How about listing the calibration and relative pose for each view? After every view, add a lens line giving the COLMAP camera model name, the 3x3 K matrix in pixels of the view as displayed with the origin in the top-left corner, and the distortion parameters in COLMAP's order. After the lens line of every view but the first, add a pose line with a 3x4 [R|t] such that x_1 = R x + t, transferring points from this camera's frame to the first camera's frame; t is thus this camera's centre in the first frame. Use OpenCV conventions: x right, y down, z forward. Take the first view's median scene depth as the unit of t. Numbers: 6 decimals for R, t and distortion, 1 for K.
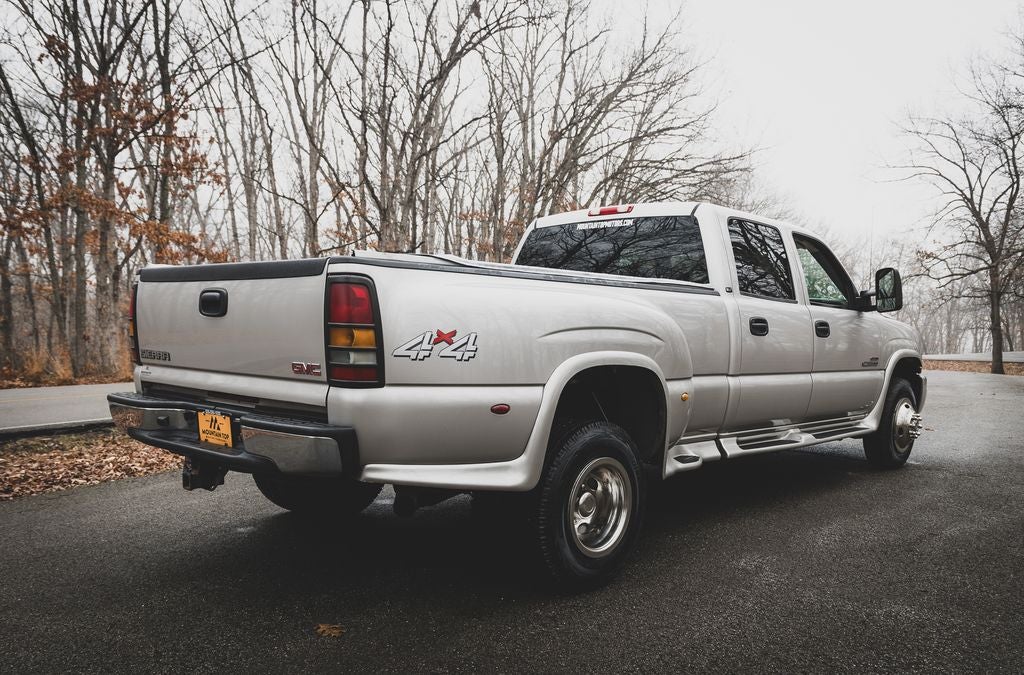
lens RADIAL K [[859.1, 0, 512.0], [0, 859.1, 337.5], [0, 0, 1]] dist [-0.123620, 0.000937]
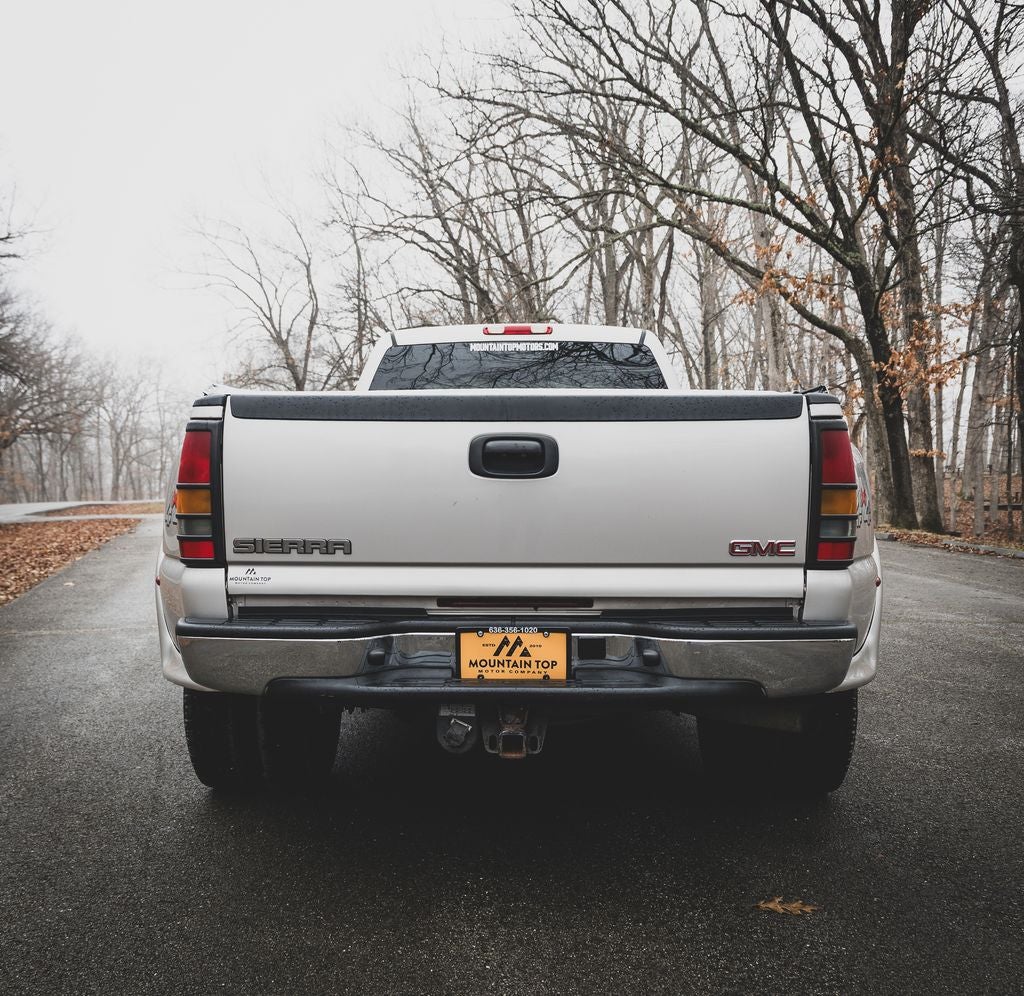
lens RADIAL K [[992.8, 0, 513.2], [0, 992.8, 475.9], [0, 0, 1]] dist [0.034867, 0.004108]
pose [[0.760033, -0.028096, 0.649277, -0.809978], [0.022655, 0.999603, 0.016737, -0.036978], [-0.649489, 0.001989, 0.760368, 0.429615]]
